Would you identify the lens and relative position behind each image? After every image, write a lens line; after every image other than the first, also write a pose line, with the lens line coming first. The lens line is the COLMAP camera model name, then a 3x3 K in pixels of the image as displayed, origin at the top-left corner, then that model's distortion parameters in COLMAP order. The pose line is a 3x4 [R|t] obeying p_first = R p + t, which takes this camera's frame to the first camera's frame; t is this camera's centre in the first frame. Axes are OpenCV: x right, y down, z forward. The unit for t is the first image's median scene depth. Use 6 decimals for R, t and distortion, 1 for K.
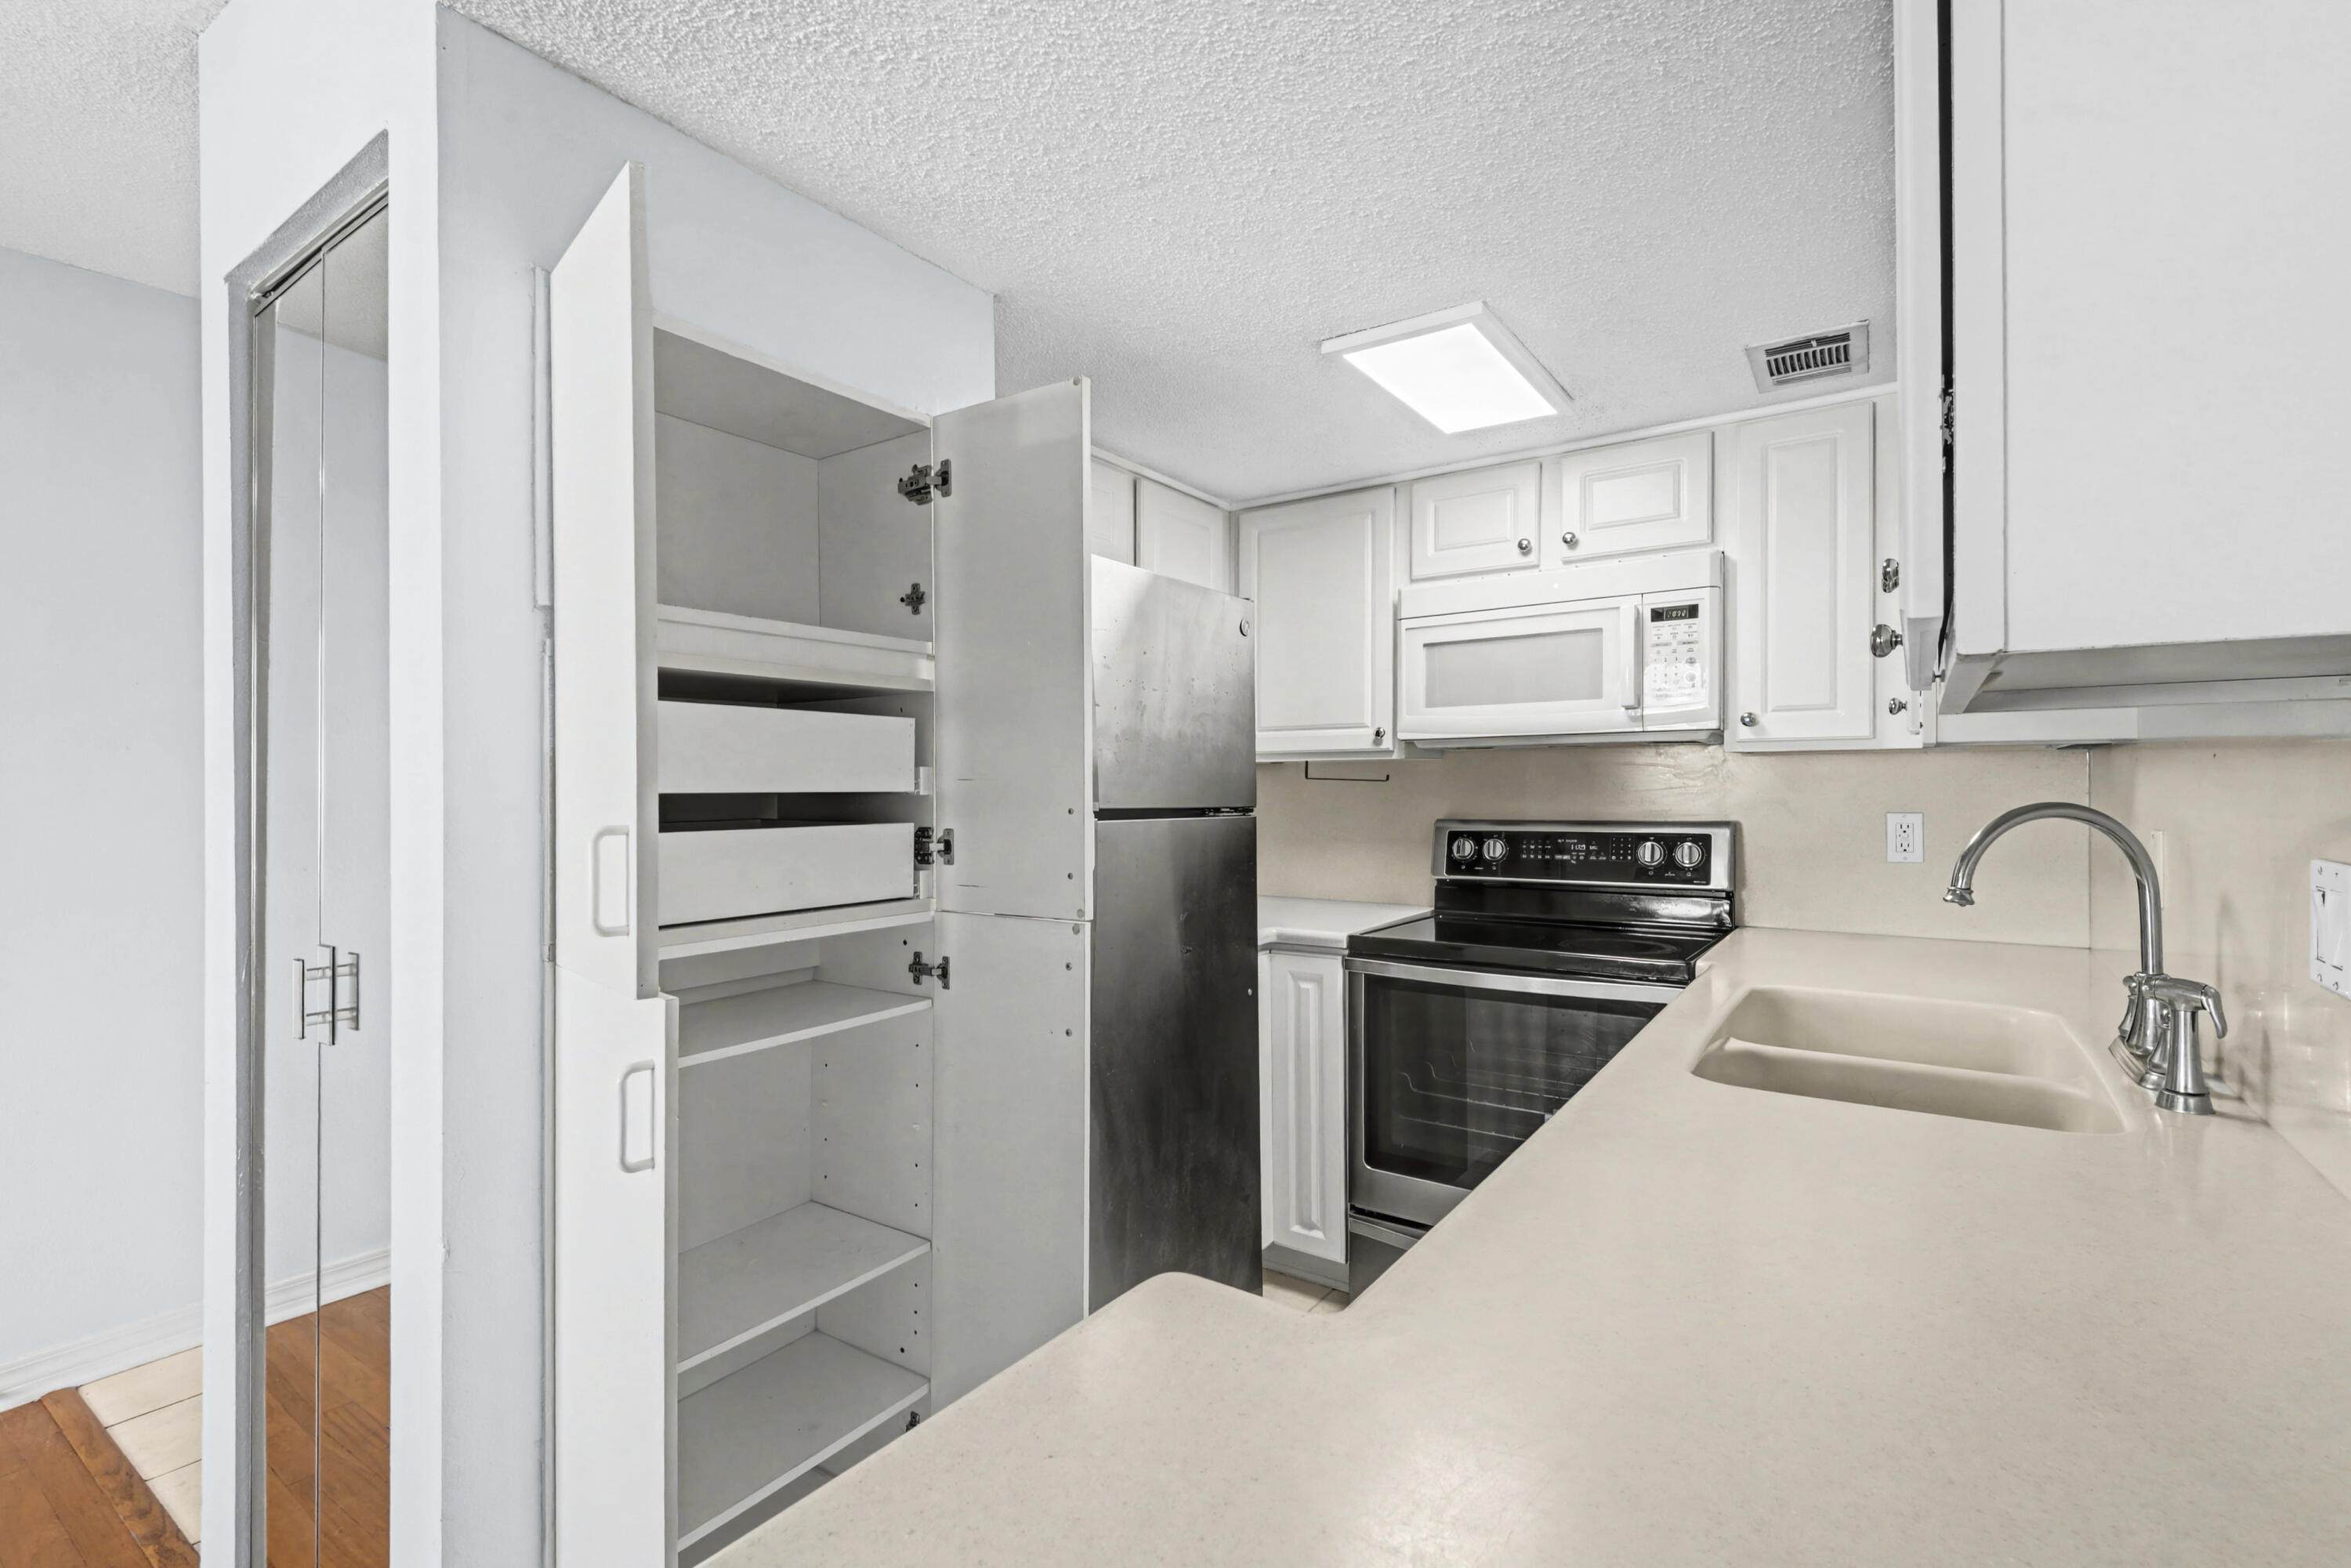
lens RADIAL K [[1056.7, 0, 1168.3], [0, 1056.7, 760.9], [0, 0, 1]] dist [0.001293, -0.000367]
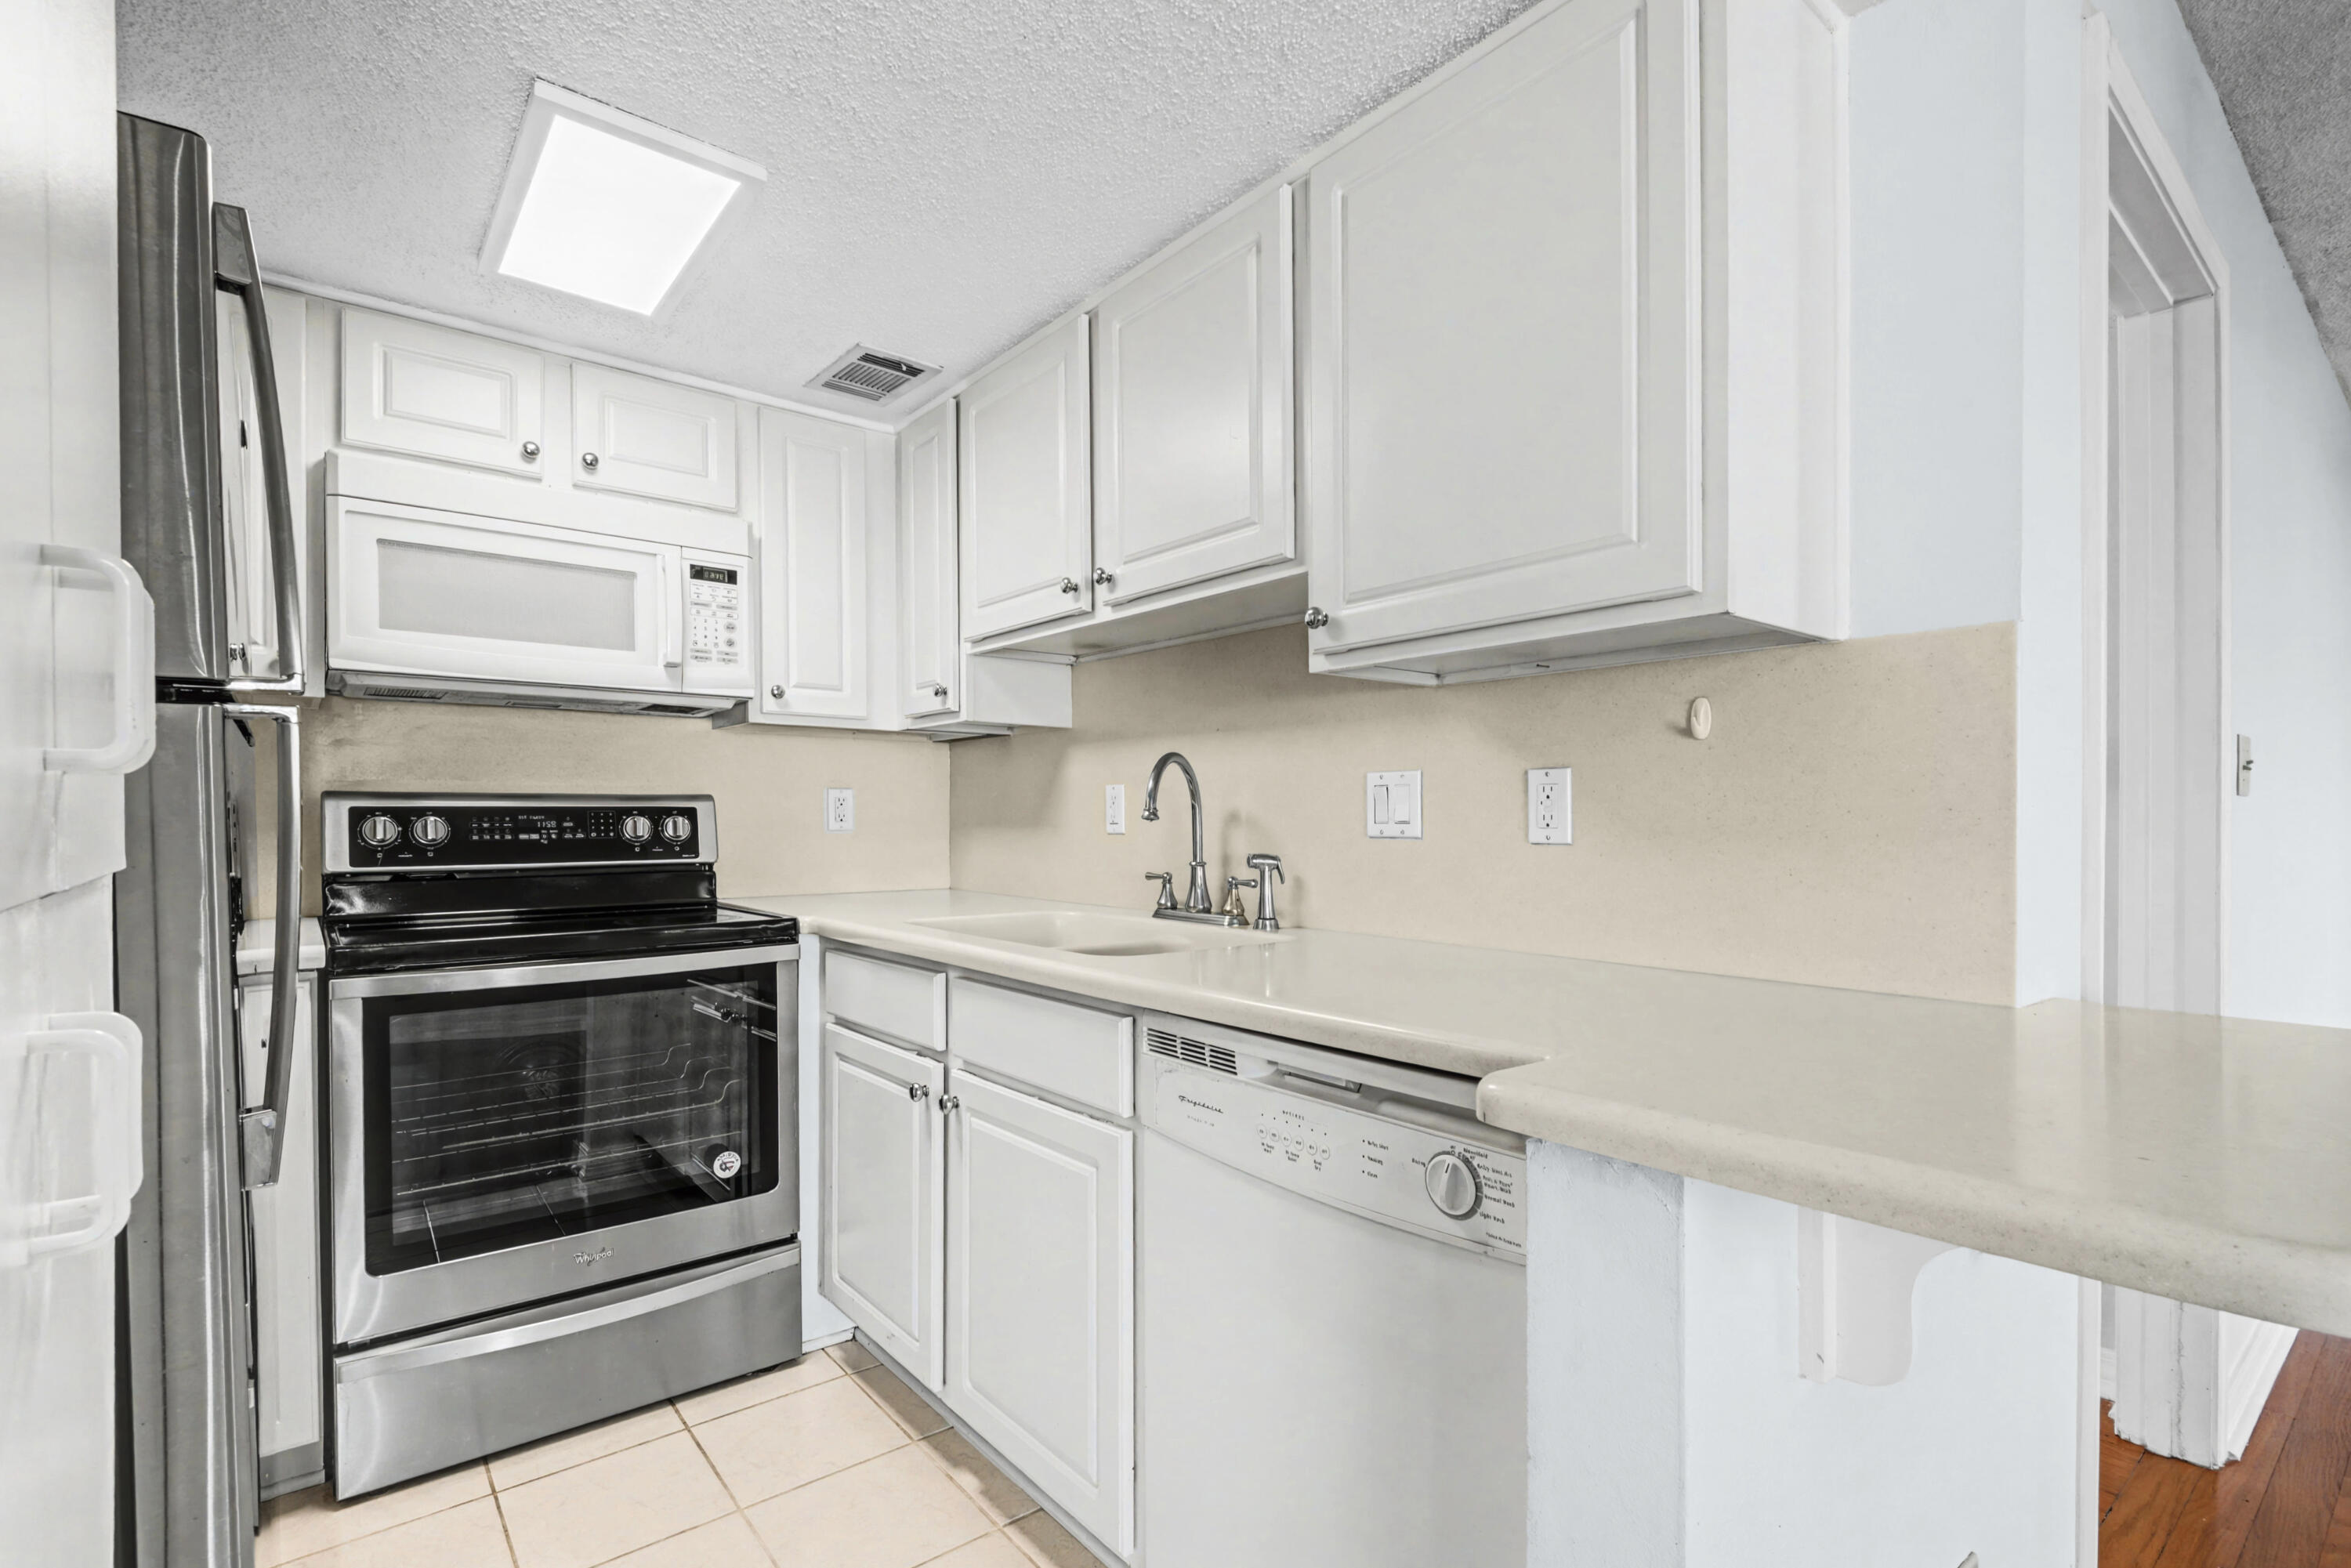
lens RADIAL K [[1084.1, 0, 1154.1], [0, 1084.1, 811.3], [0, 0, 1]] dist [0.010848, -0.000454]
pose [[0.275635, 0.015662, 0.961135, -0.329177], [-0.025516, 0.999634, -0.008972, 0.068561], [-0.960924, -0.022051, 0.275934, 0.297079]]
